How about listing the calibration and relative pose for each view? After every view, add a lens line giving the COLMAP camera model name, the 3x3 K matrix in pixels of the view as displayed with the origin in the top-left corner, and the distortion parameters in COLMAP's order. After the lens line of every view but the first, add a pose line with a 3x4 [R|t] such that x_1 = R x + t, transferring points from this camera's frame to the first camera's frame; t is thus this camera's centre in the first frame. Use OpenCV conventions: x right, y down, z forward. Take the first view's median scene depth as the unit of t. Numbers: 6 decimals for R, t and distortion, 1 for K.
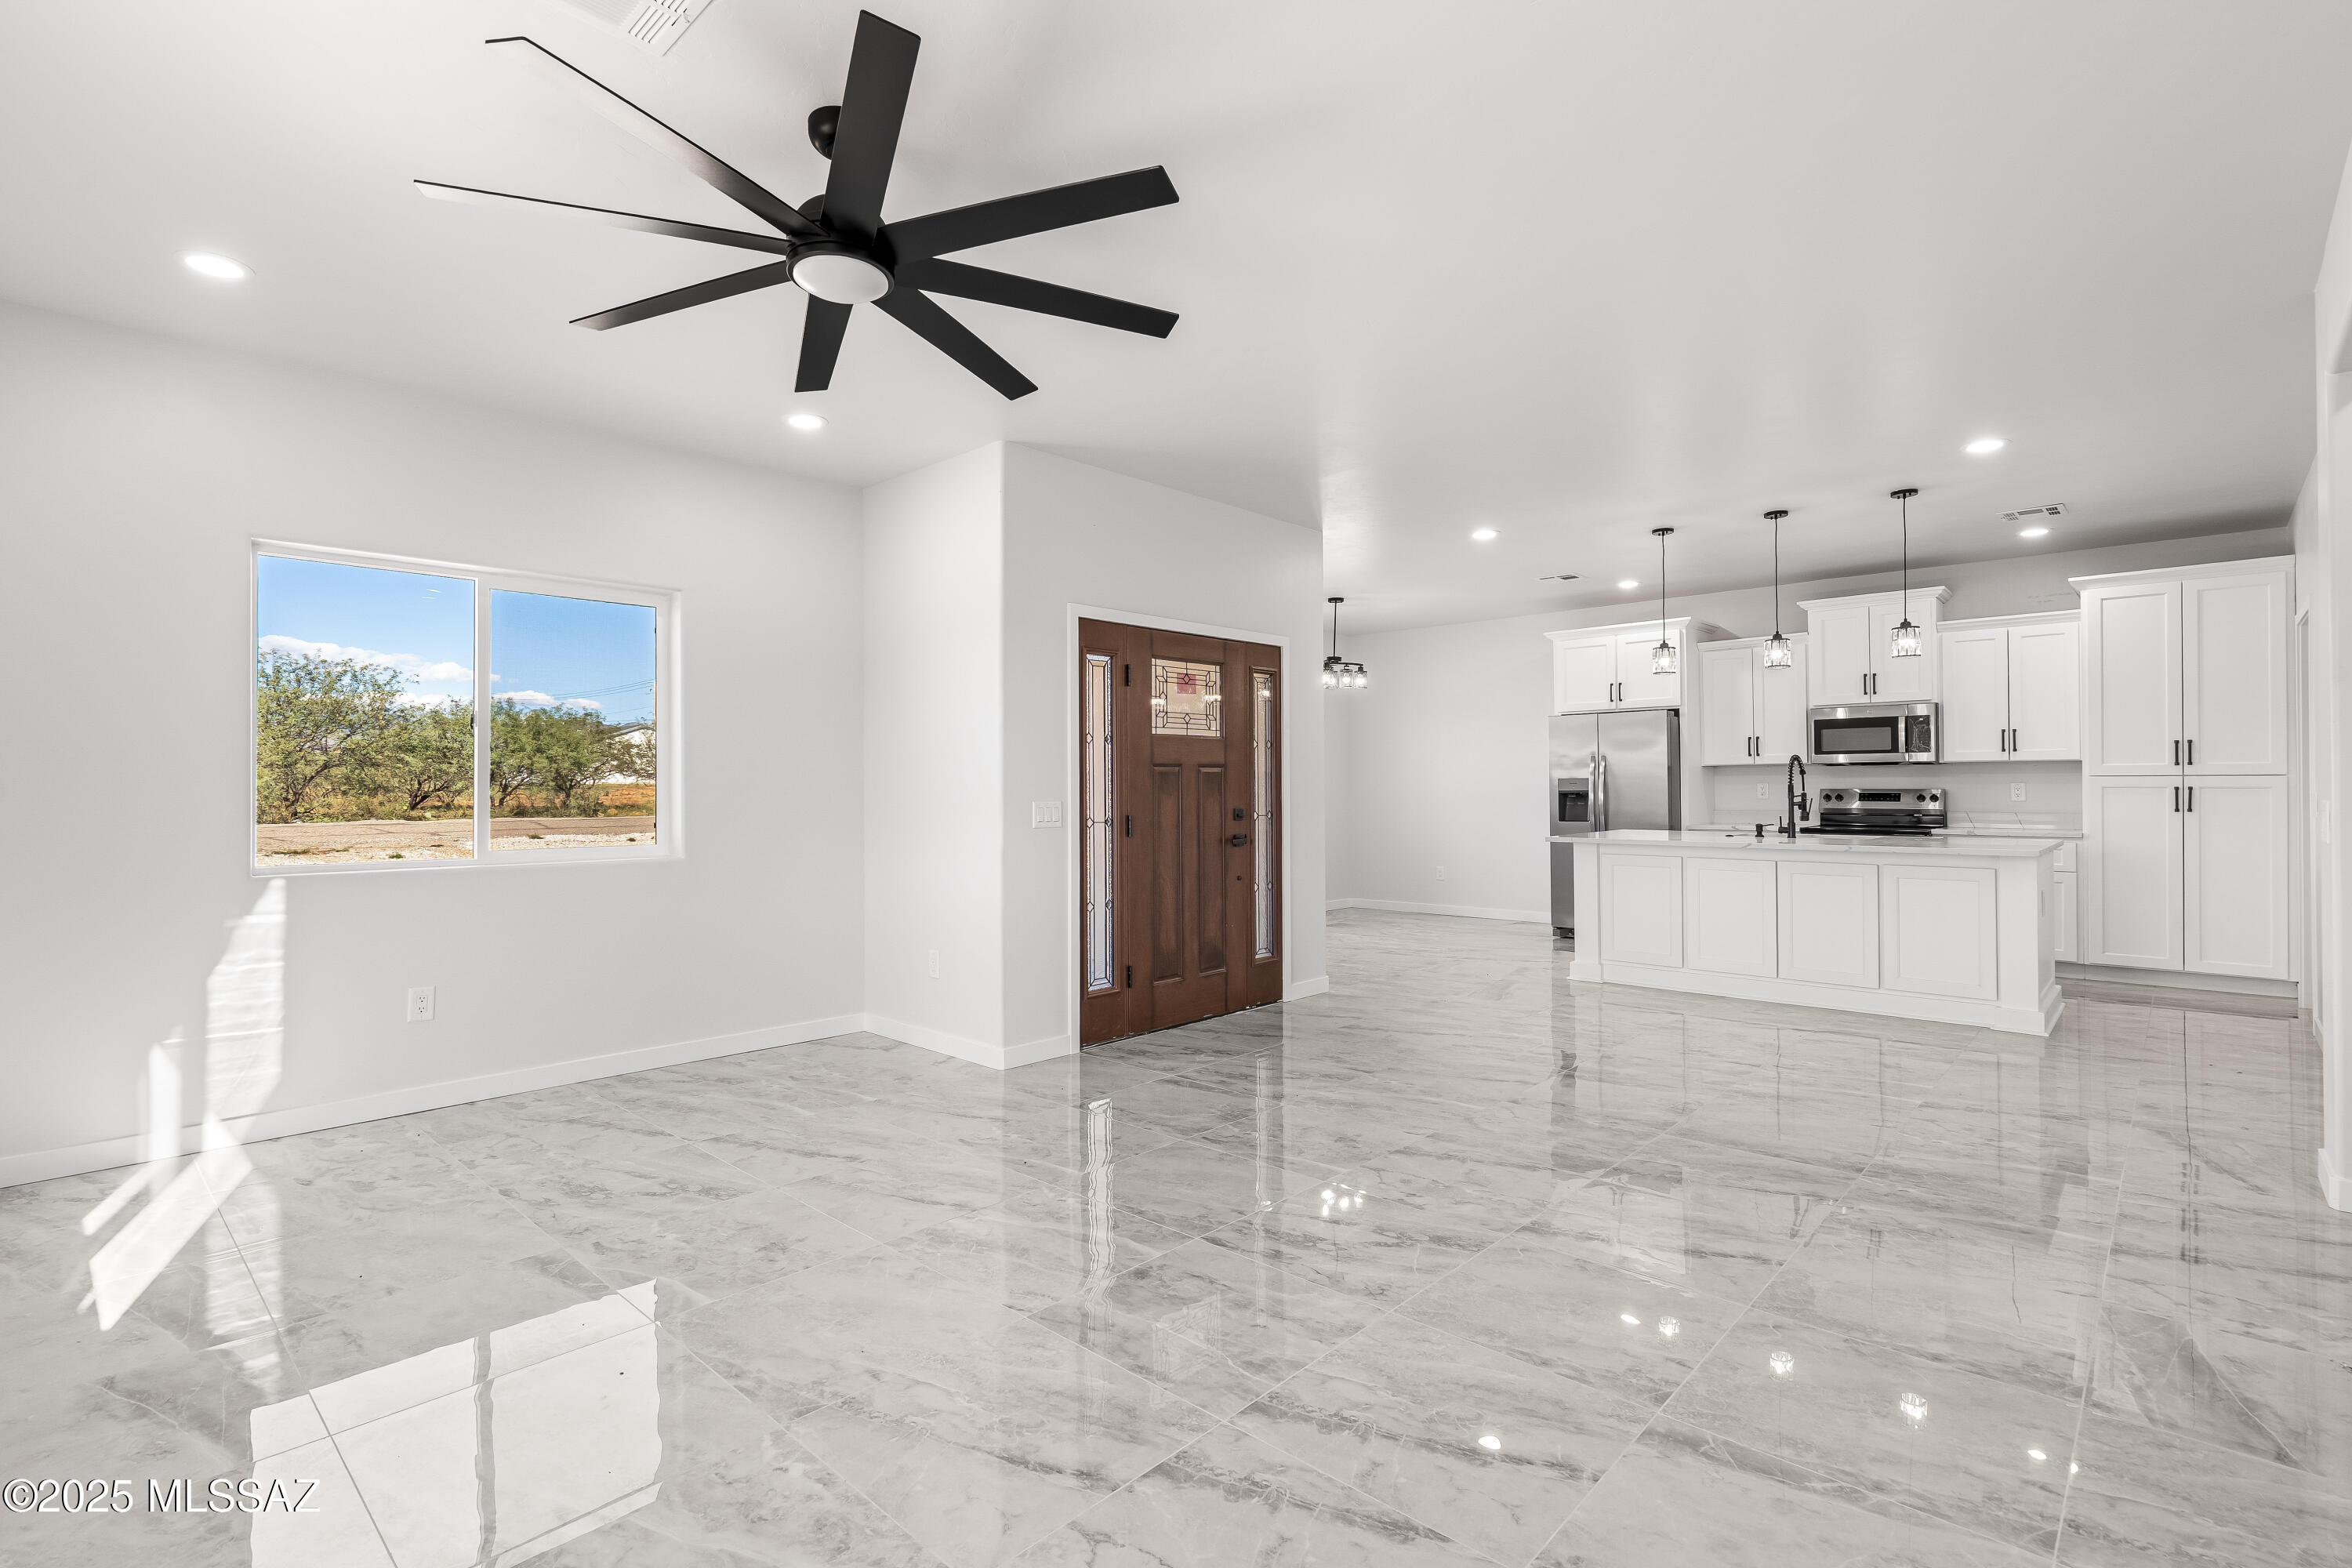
lens RADIAL K [[1074.7, 0, 1181.8], [0, 1074.7, 786.2], [0, 0, 1]] dist [-0.002469, -0.000147]
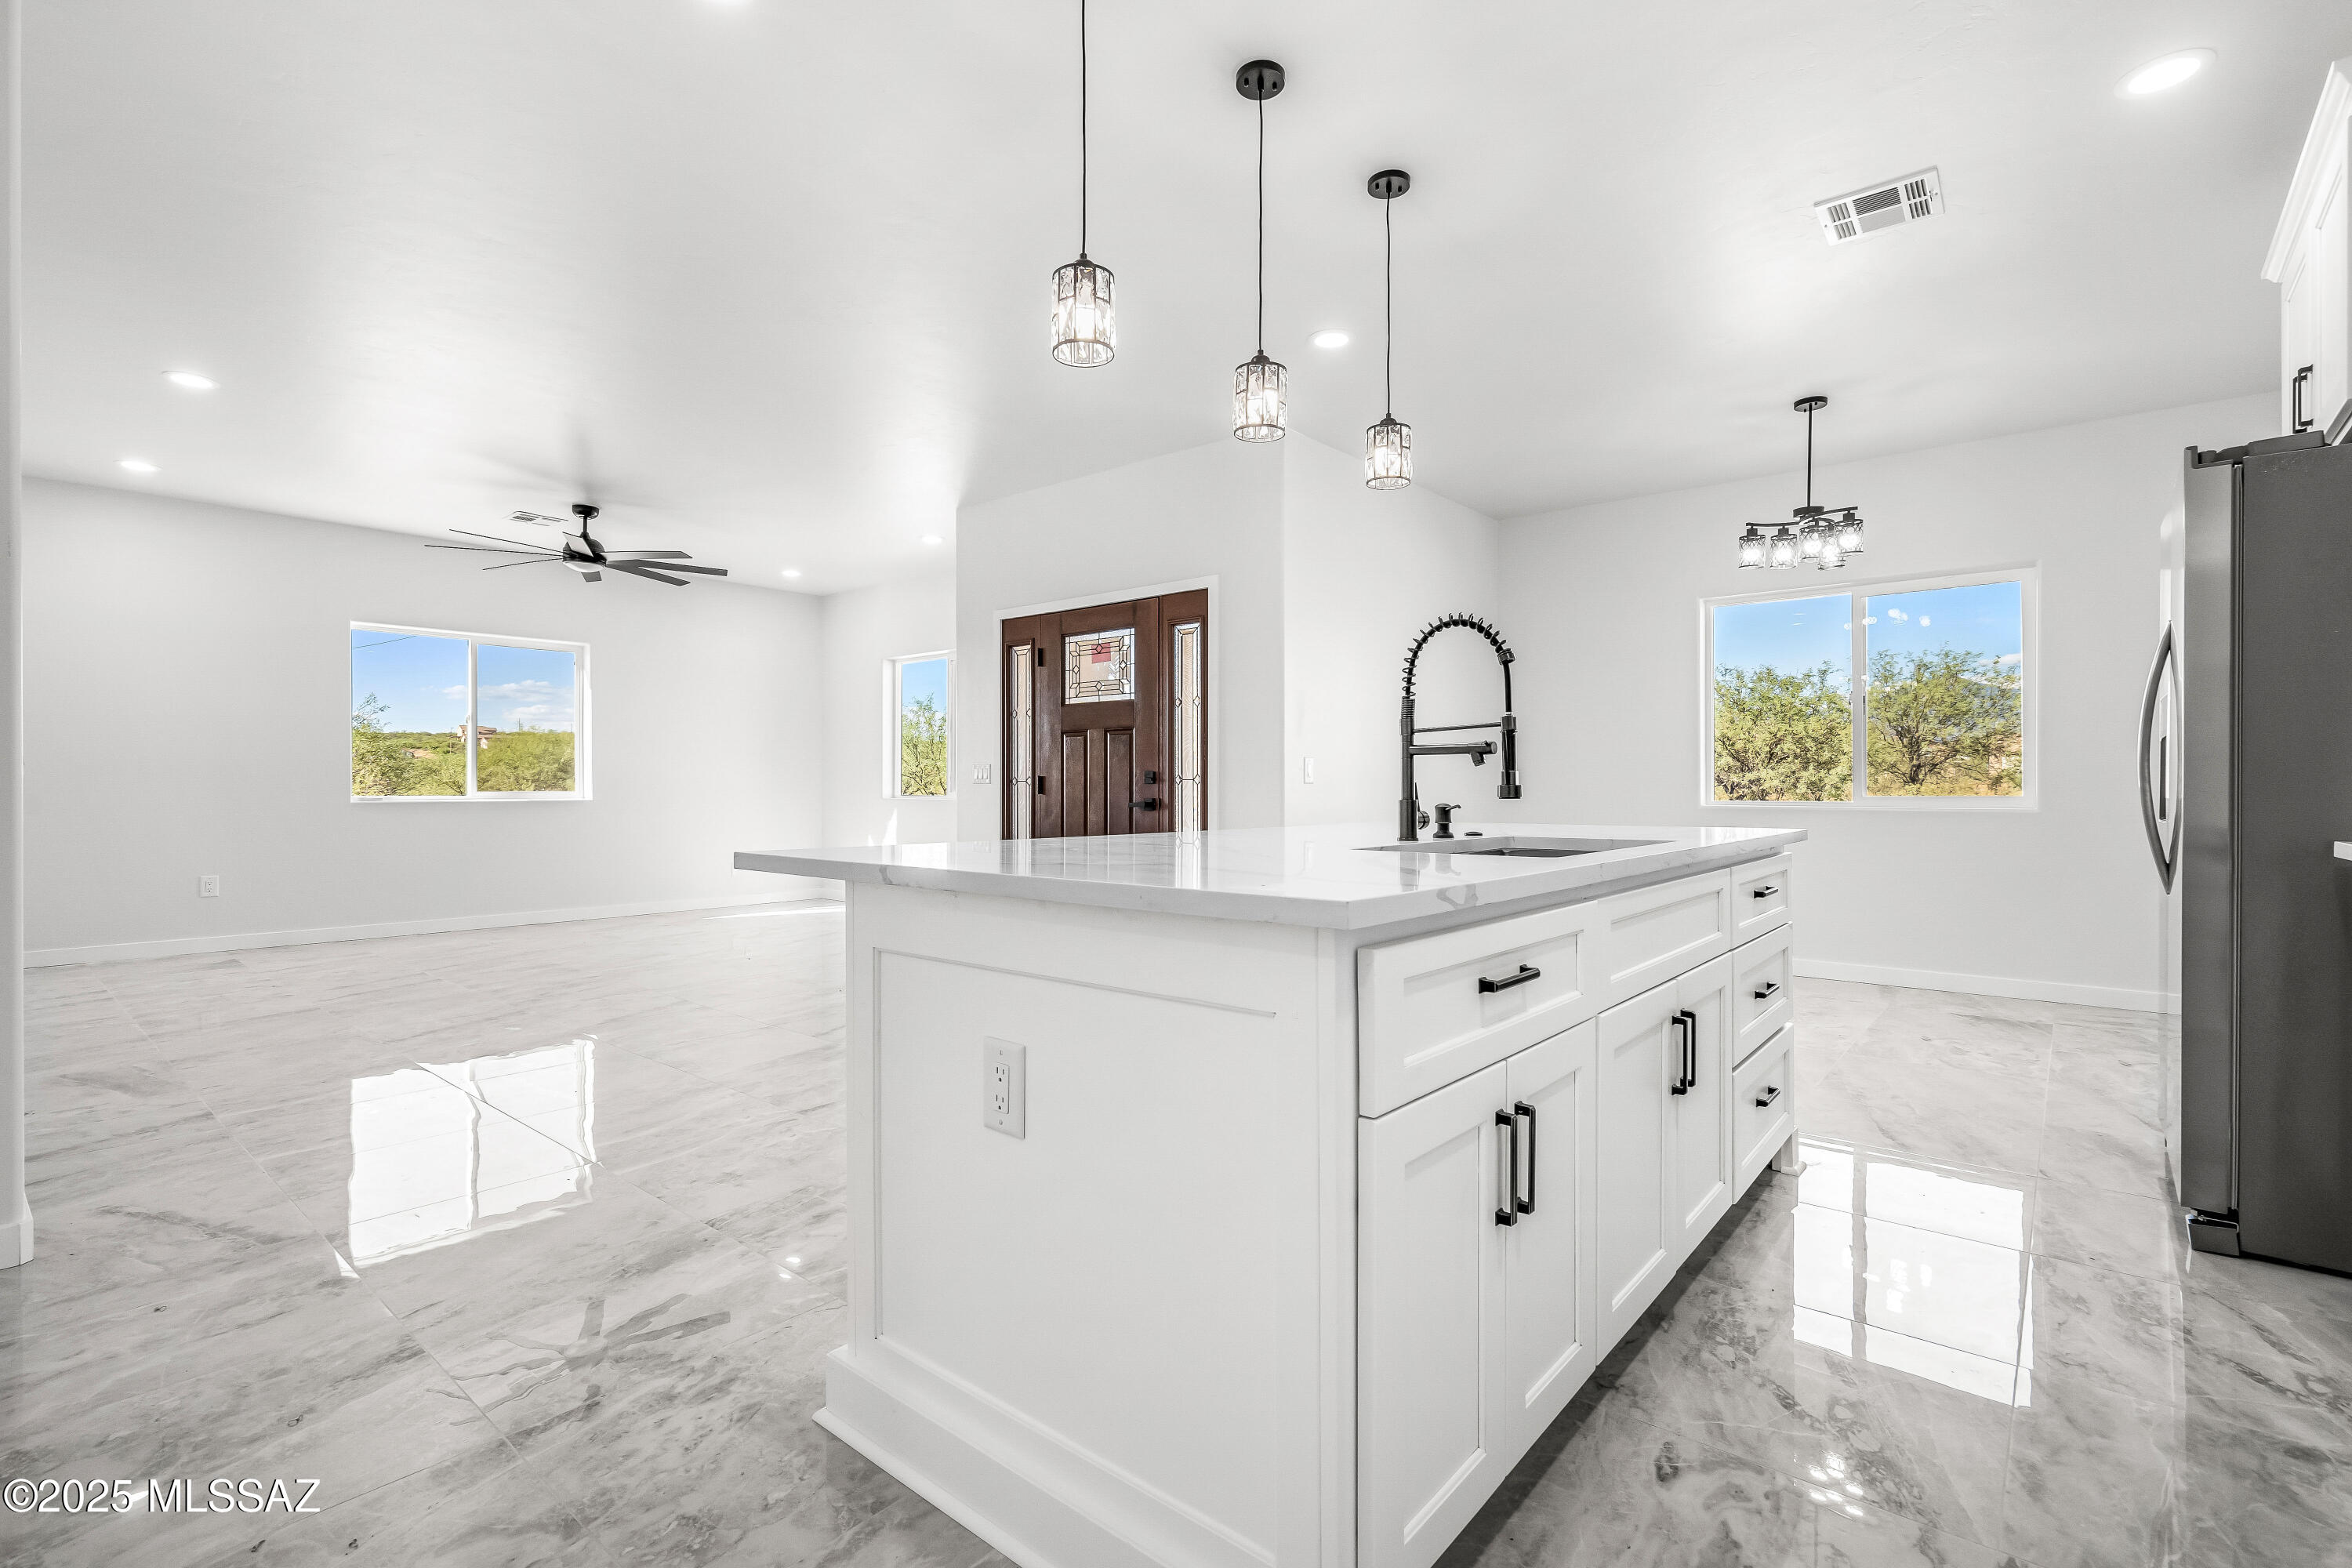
lens RADIAL K [[1074.7, 0, 1183.9], [0, 1074.7, 784.0], [0, 0, 1]] dist [-0.002469, -0.000147]
pose [[0.052452, 0.009226, -0.998581, 1.100522], [0.004128, 0.999947, 0.009455, 0.025549], [0.998615, -0.004618, 0.052411, 1.050754]]
